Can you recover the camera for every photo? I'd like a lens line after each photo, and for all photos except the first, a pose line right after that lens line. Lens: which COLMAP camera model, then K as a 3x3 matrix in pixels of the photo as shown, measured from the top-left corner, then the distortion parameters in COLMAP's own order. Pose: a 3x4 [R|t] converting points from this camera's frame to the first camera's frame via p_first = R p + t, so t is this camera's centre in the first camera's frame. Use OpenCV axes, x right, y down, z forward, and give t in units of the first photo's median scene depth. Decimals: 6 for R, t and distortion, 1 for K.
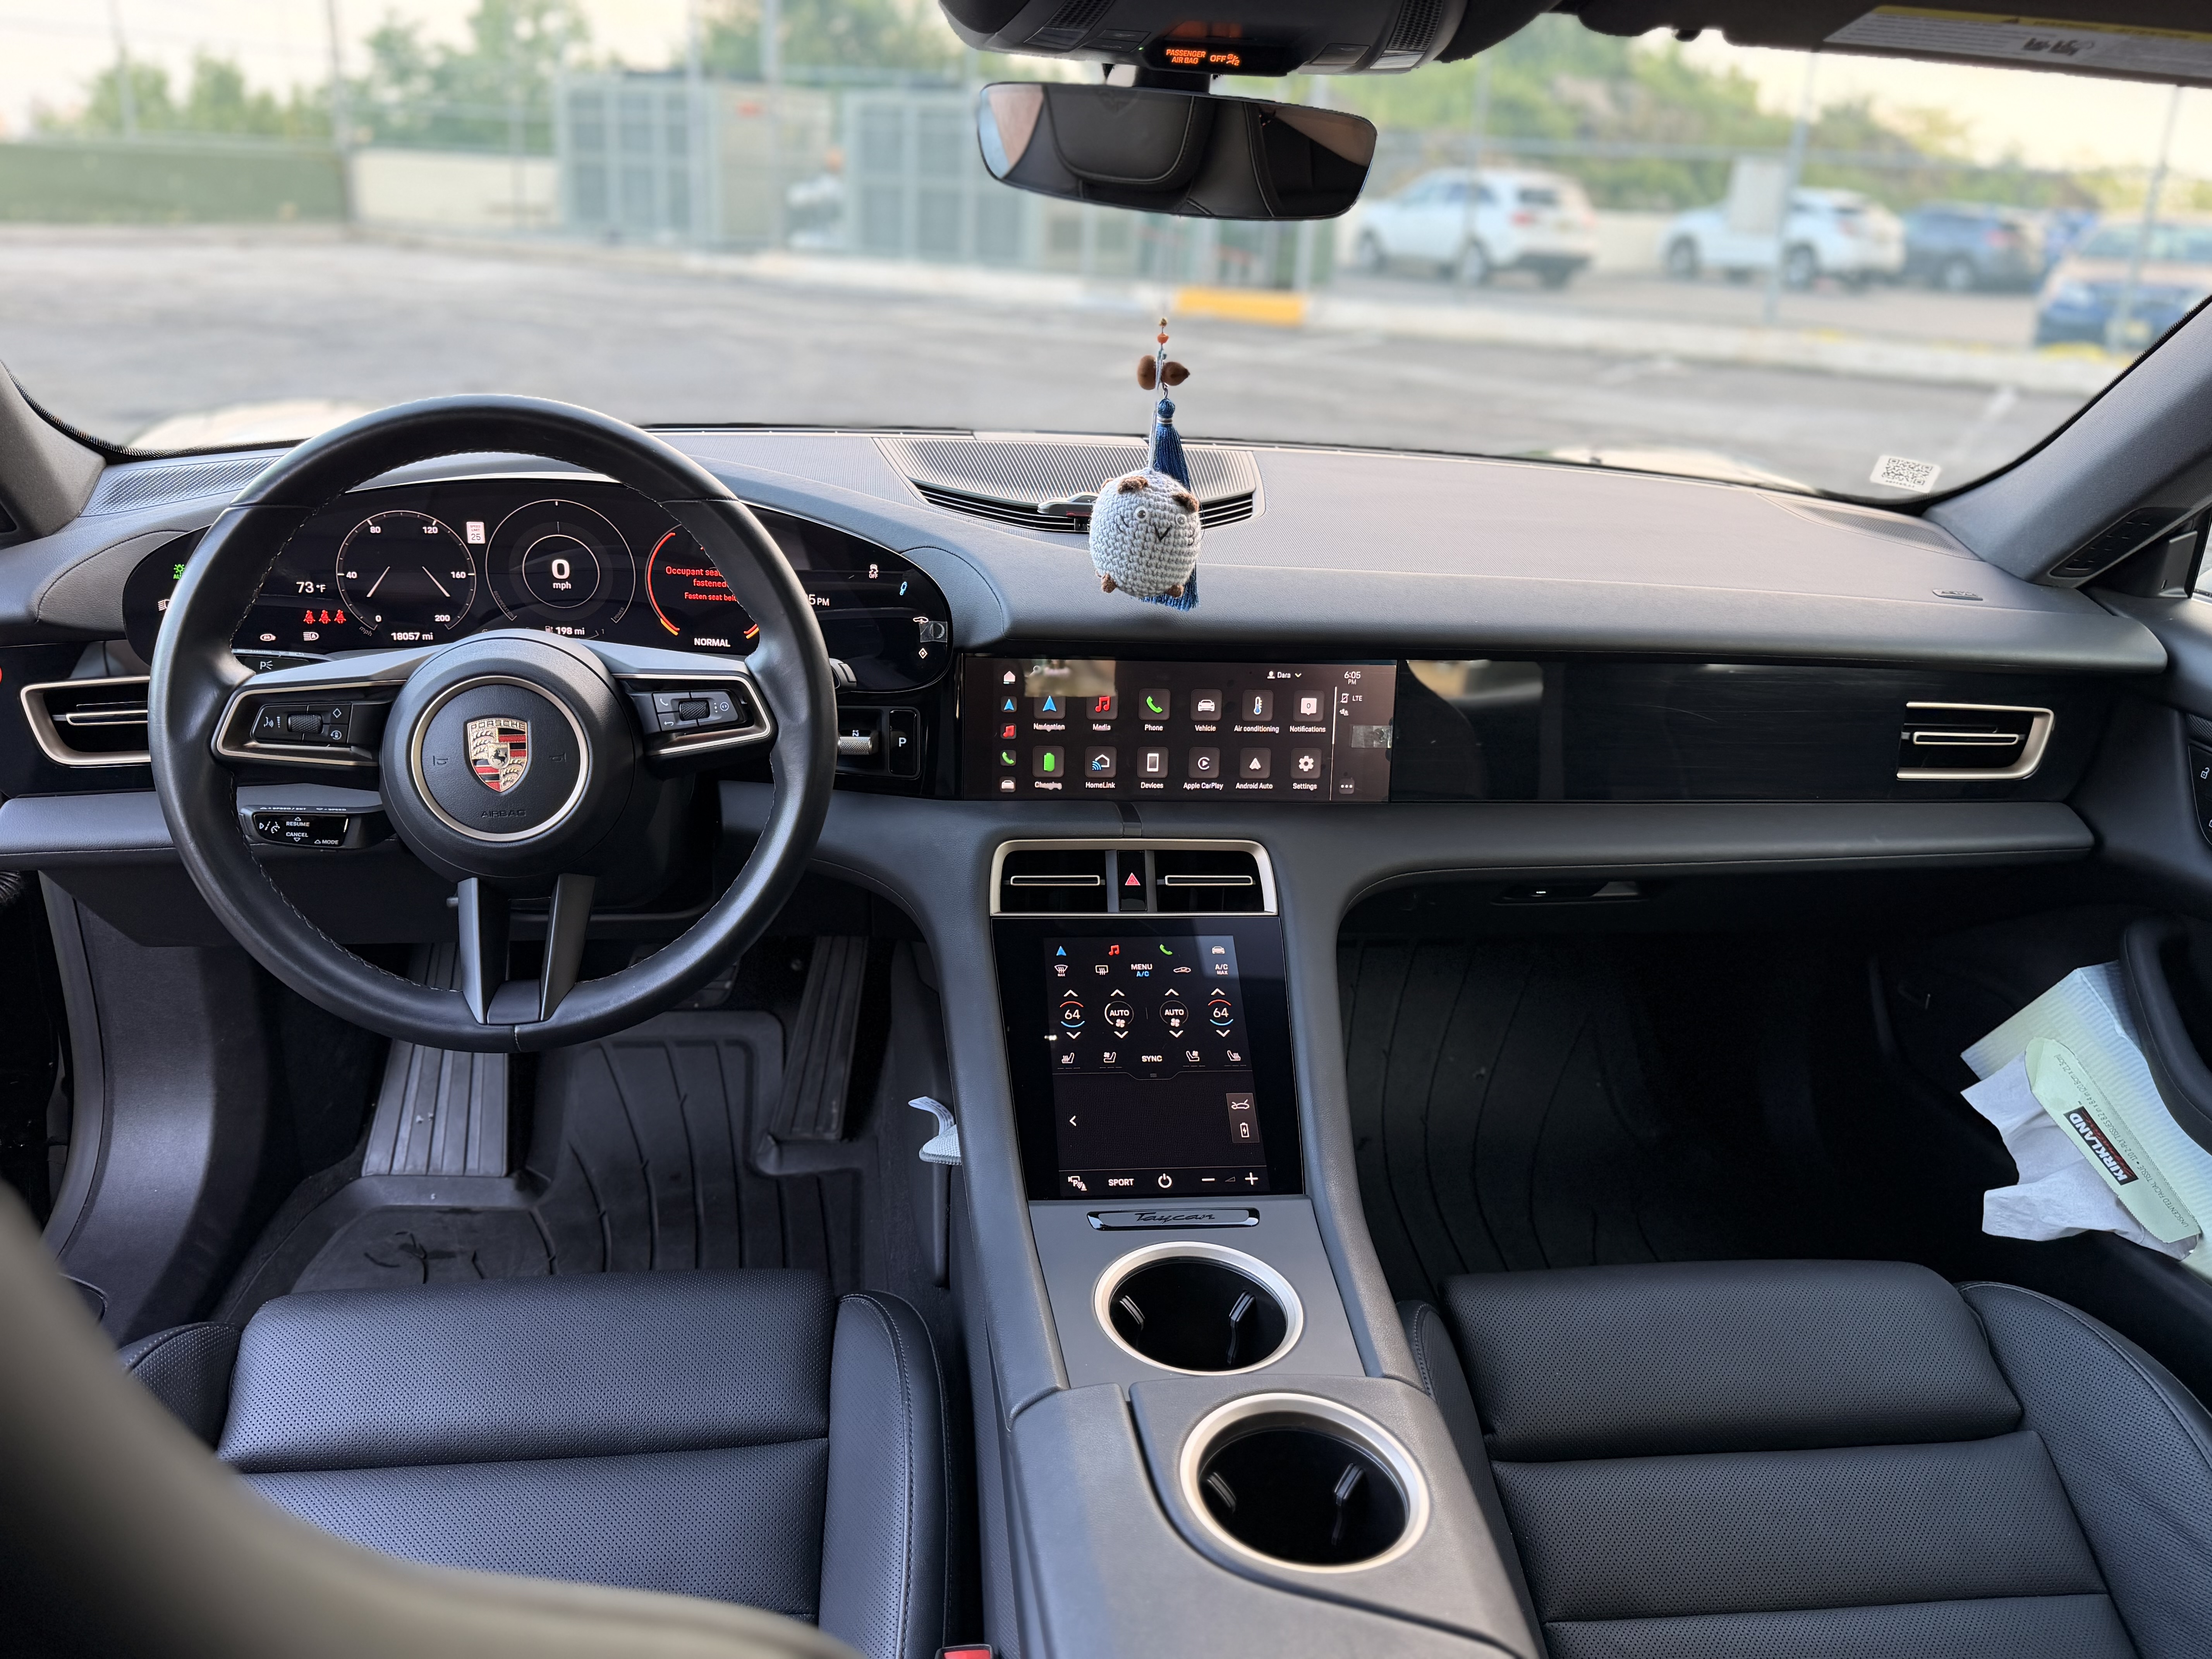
lens RADIAL K [[1709.6, 0, 1114.5], [0, 1709.6, 824.9], [0, 0, 1]] dist [-0.003927, -0.005824]
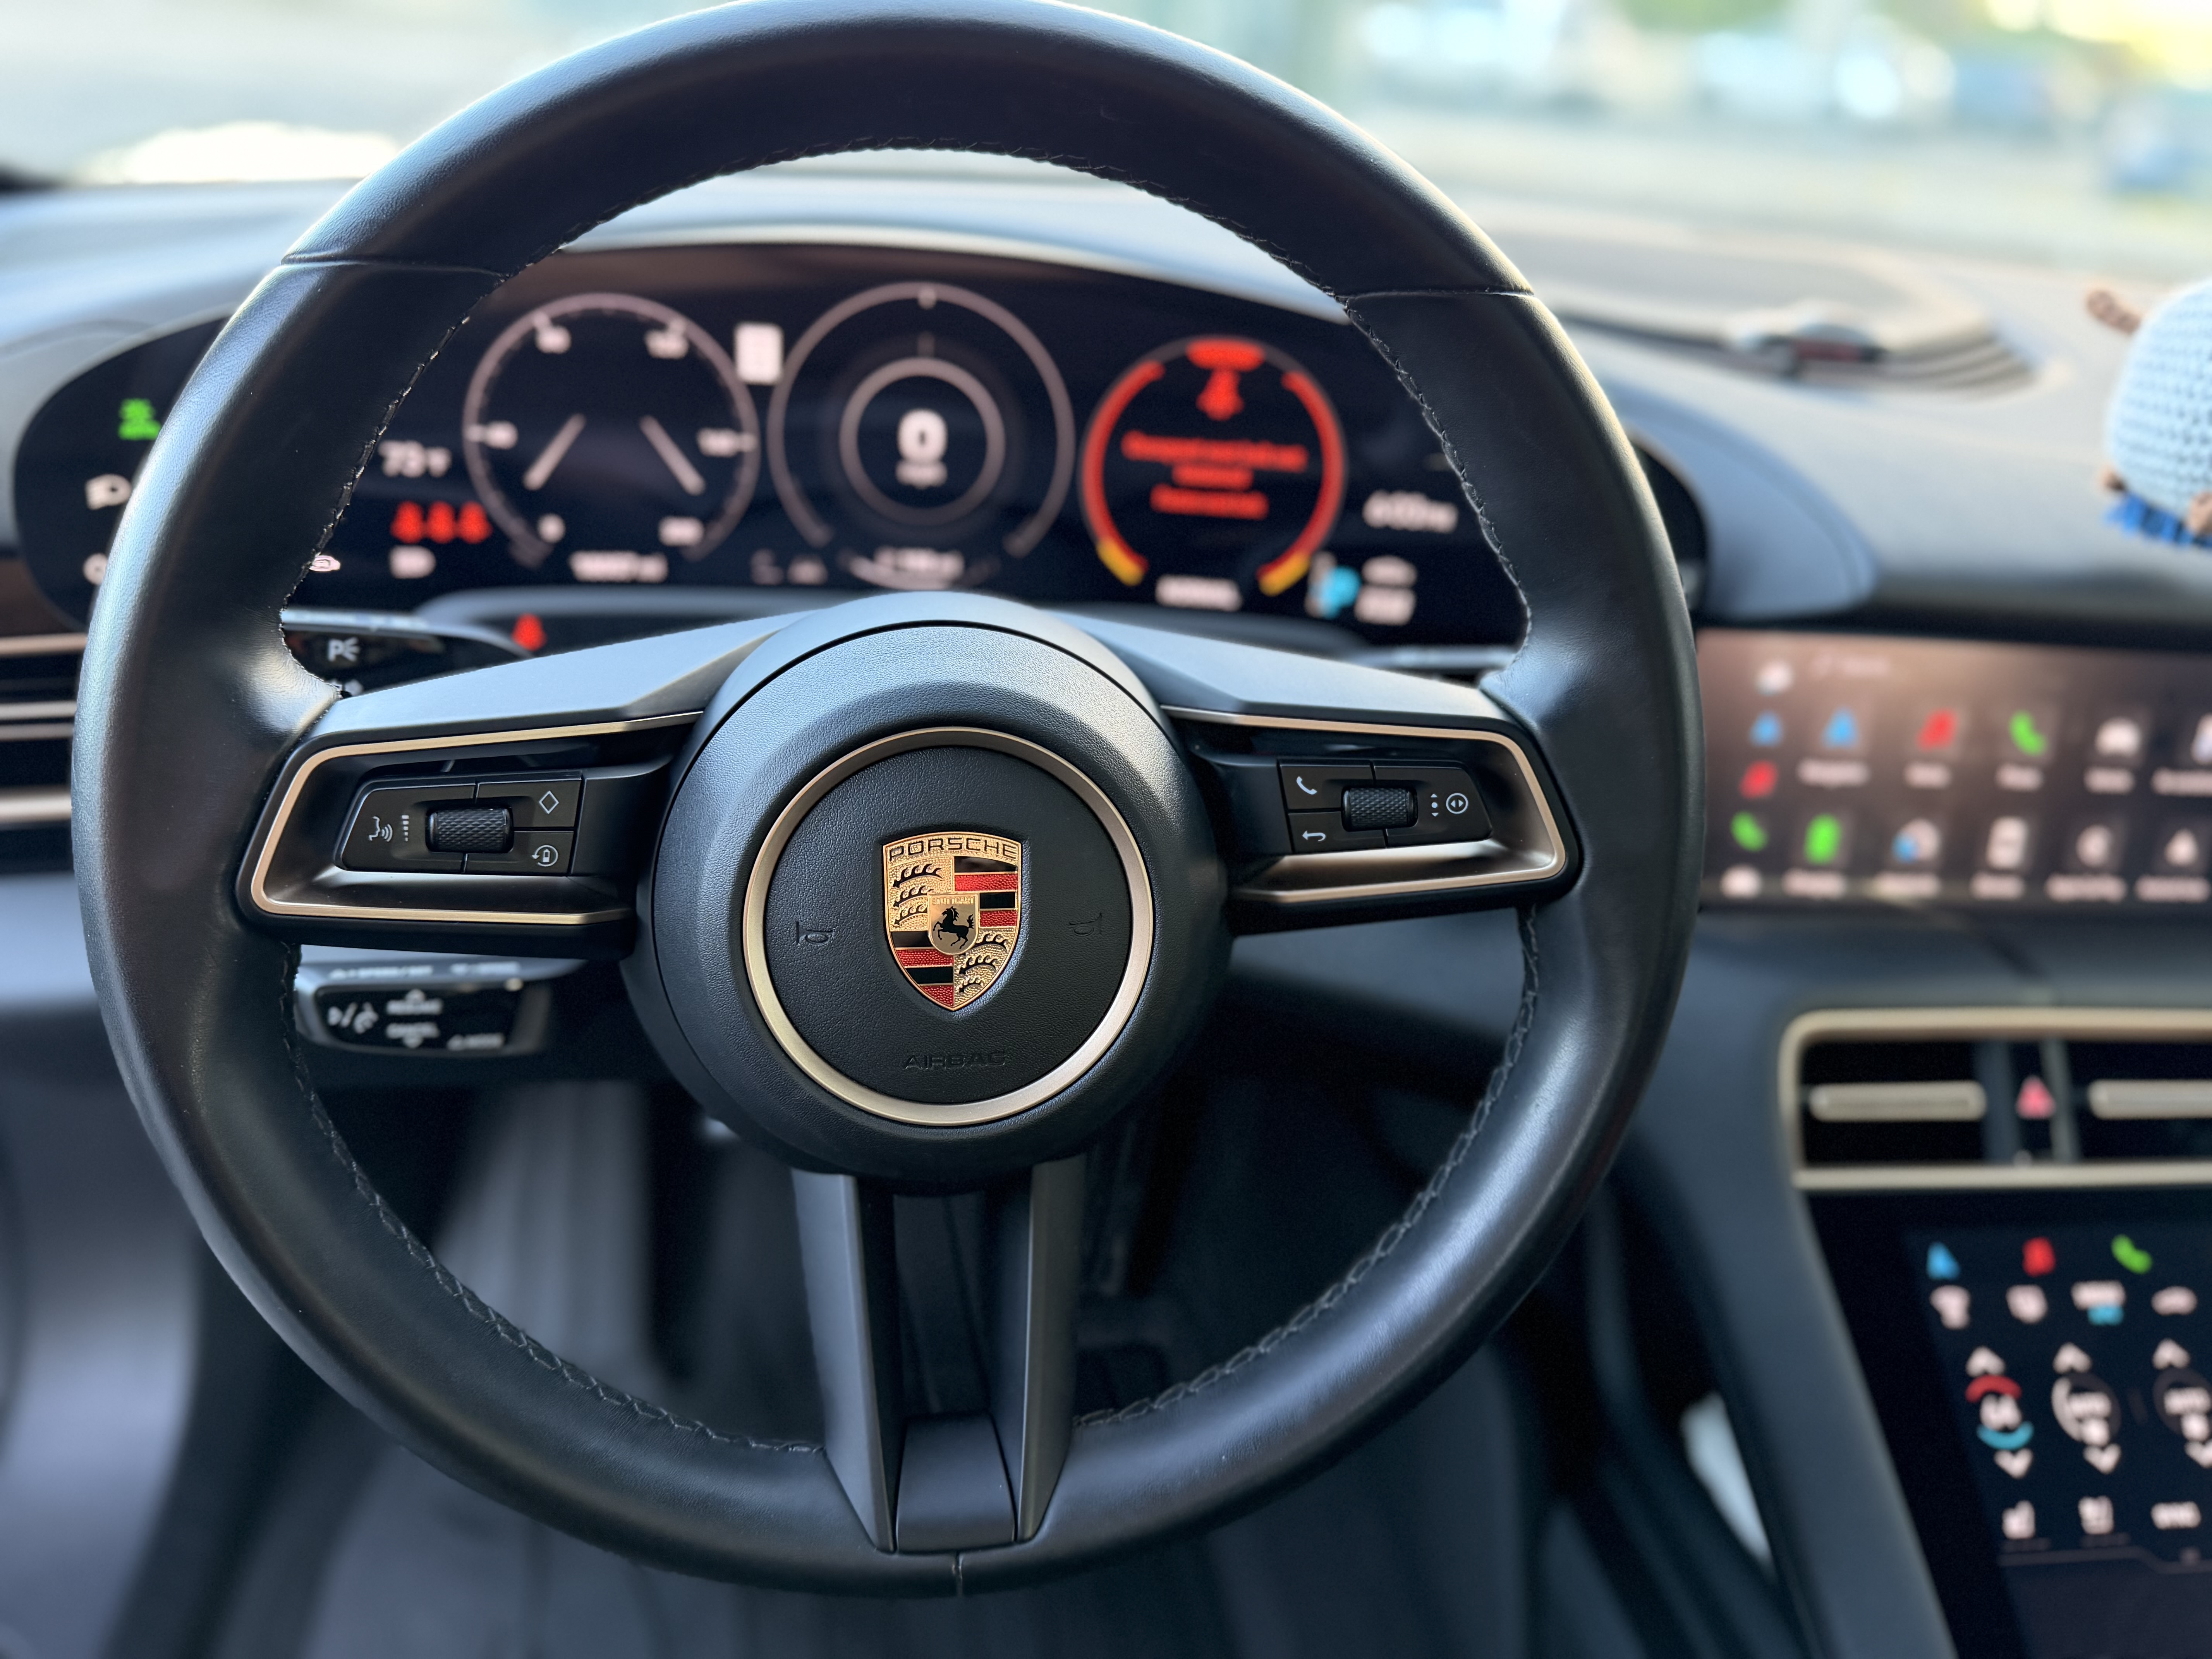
lens RADIAL K [[1798.5, 0, 1097.6], [0, 1798.5, 840.6], [0, 0, 1]] dist [0.108410, -0.191905]
pose [[0.999449, 0.032967, -0.003758, -0.277105], [-0.032528, 0.995849, 0.085006, -0.083341], [0.006544, -0.084837, 0.996373, 0.491192]]
